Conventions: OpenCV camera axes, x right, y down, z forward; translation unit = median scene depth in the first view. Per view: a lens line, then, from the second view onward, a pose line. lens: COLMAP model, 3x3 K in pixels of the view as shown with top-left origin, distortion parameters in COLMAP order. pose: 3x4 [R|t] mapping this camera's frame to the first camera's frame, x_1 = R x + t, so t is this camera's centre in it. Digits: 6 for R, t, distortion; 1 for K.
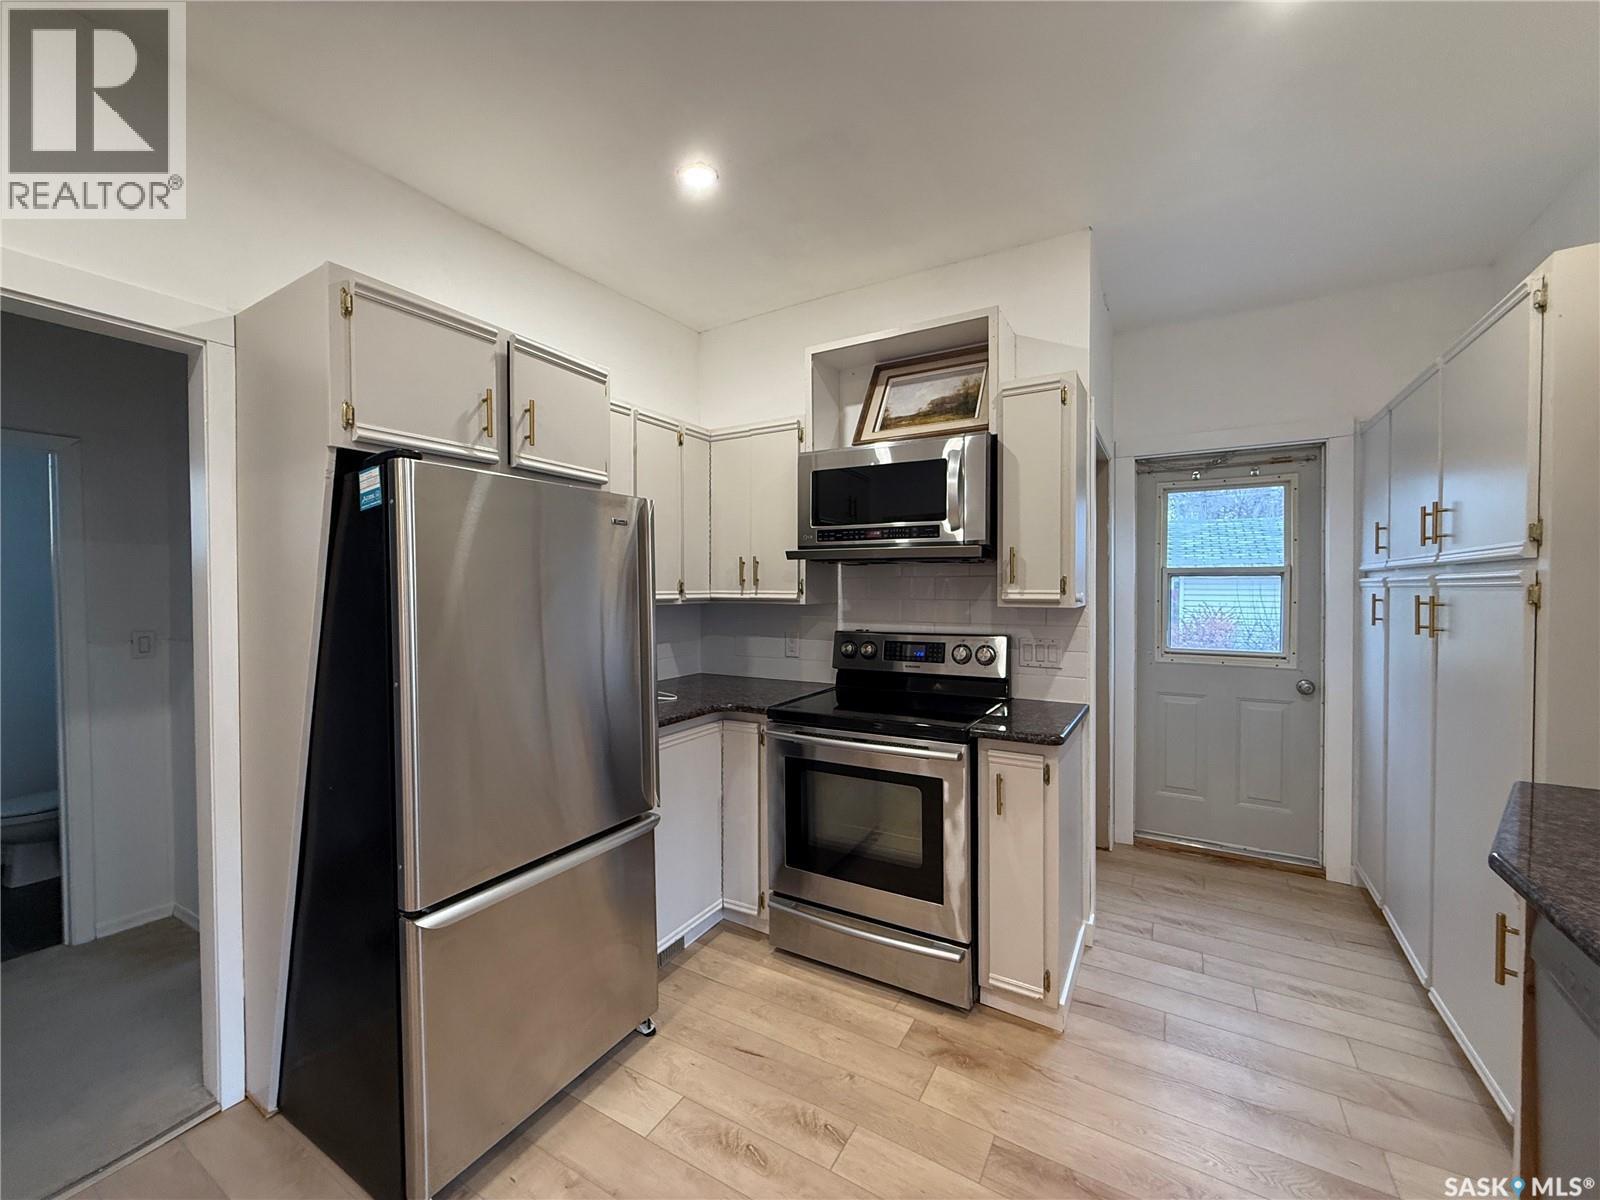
lens RADIAL K [[635.9, 0, 793.9], [0, 635.9, 598.0], [0, 0, 1]] dist [0.001427, -0.000028]
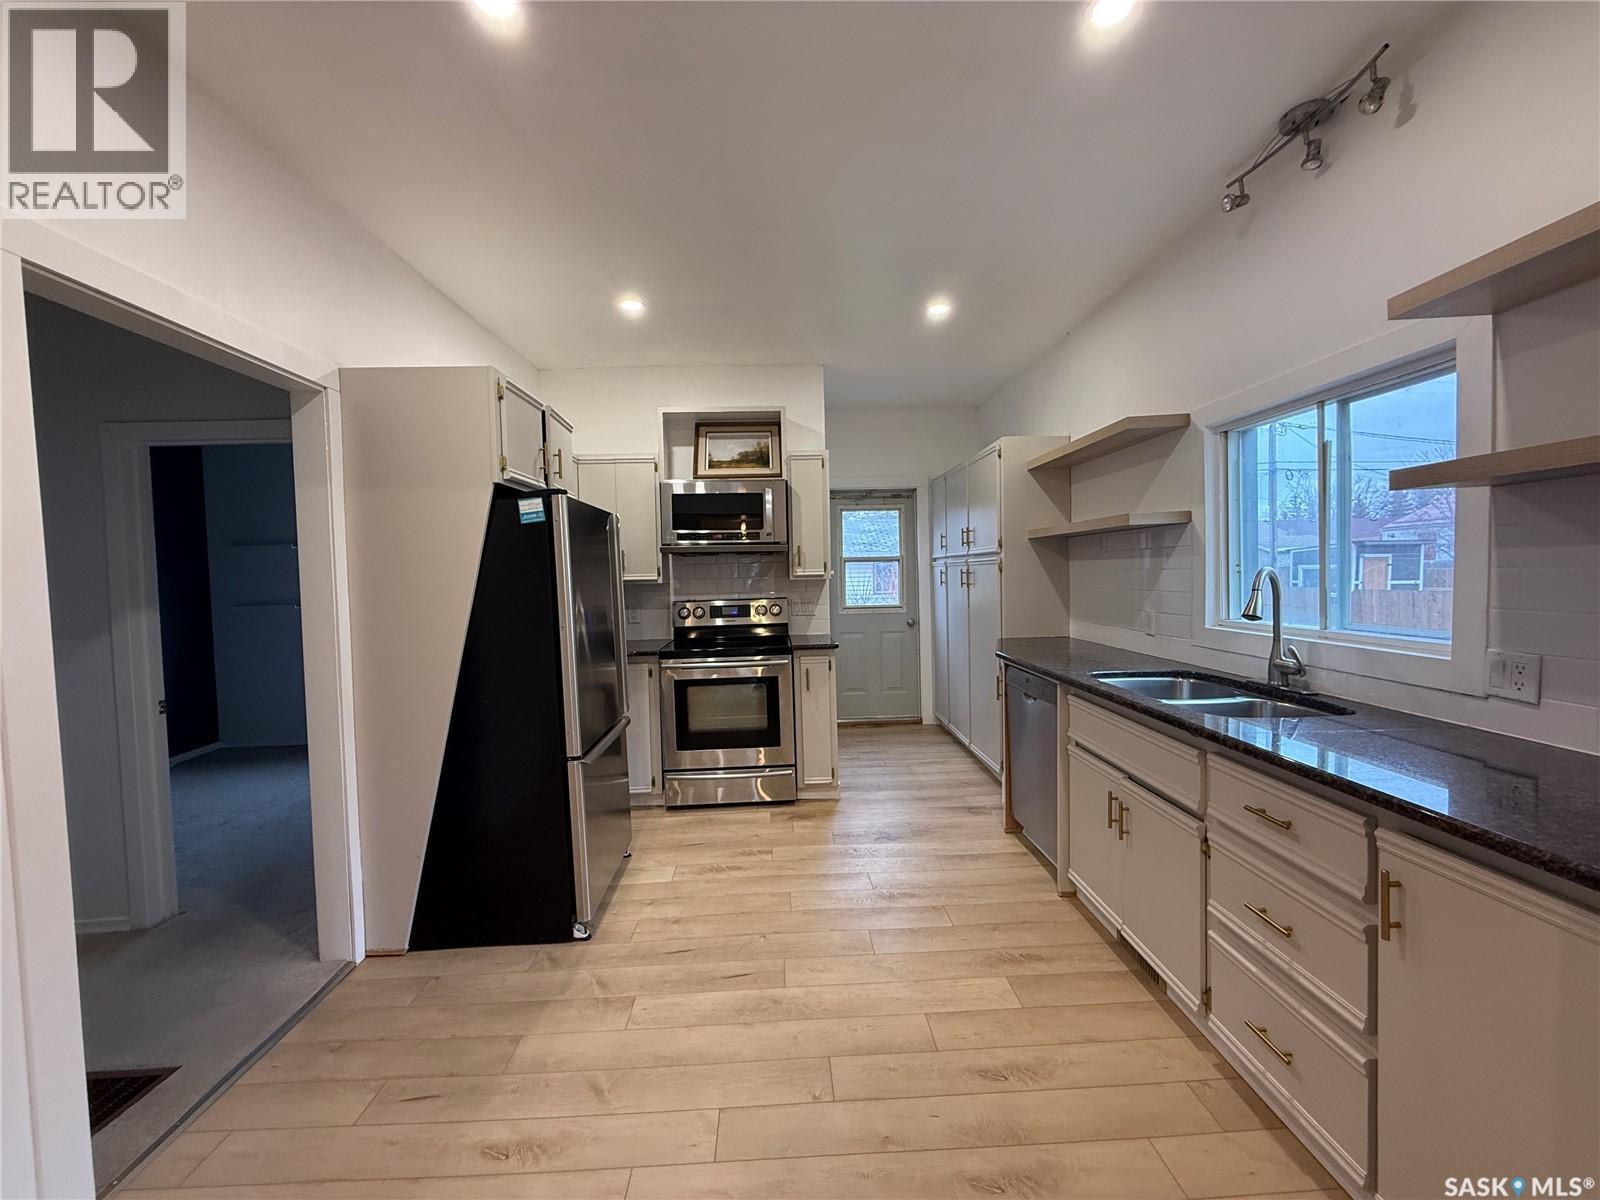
lens RADIAL K [[635.9, 0, 793.9], [0, 635.9, 598.0], [0, 0, 1]] dist [0.001427, -0.000028]
pose [[0.840549, -0.039242, 0.540313, -0.618792], [0.031423, 0.999225, 0.023688, 0.022538], [-0.540824, -0.002932, 0.841131, -0.471663]]
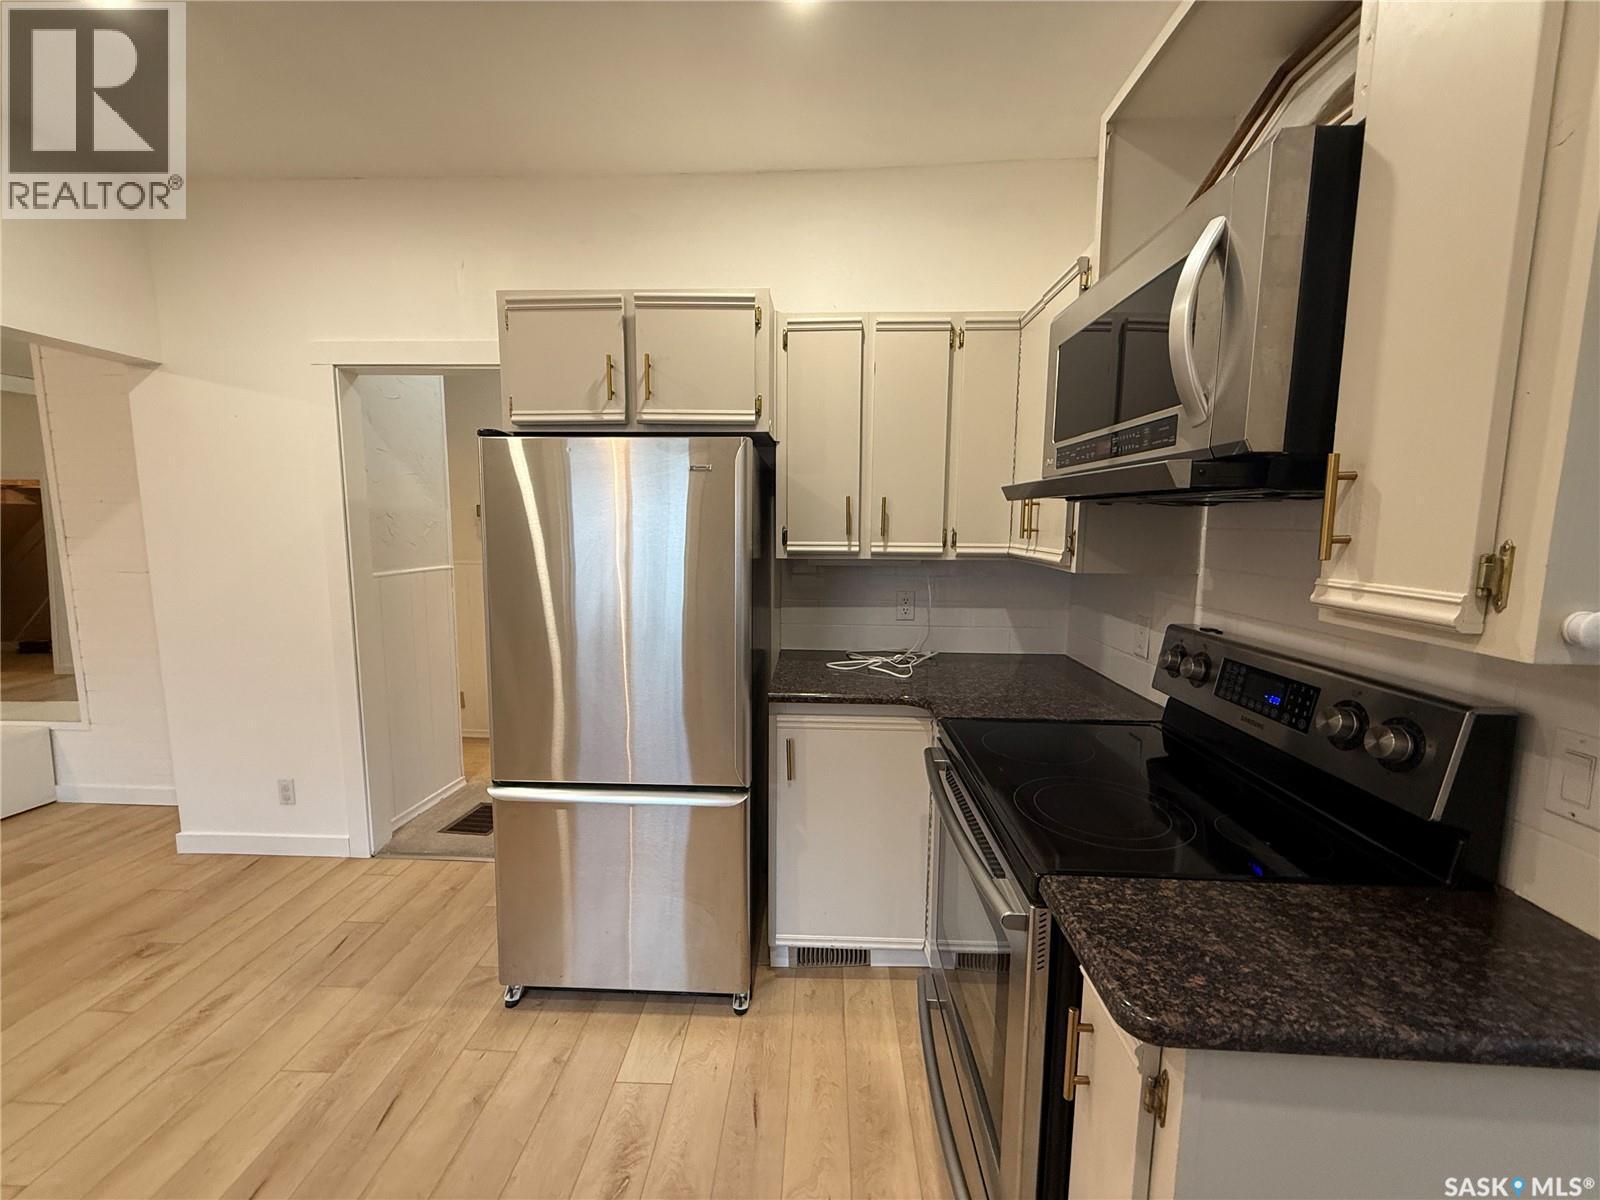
lens RADIAL K [[635.9, 0, 793.9], [0, 635.9, 598.0], [0, 0, 1]] dist [0.001427, -0.000028]
pose [[0.469028, 0.111729, -0.876088, 0.506681], [-0.022627, 0.993160, 0.114545, -0.035045], [0.882893, -0.033902, 0.468348, 0.569673]]
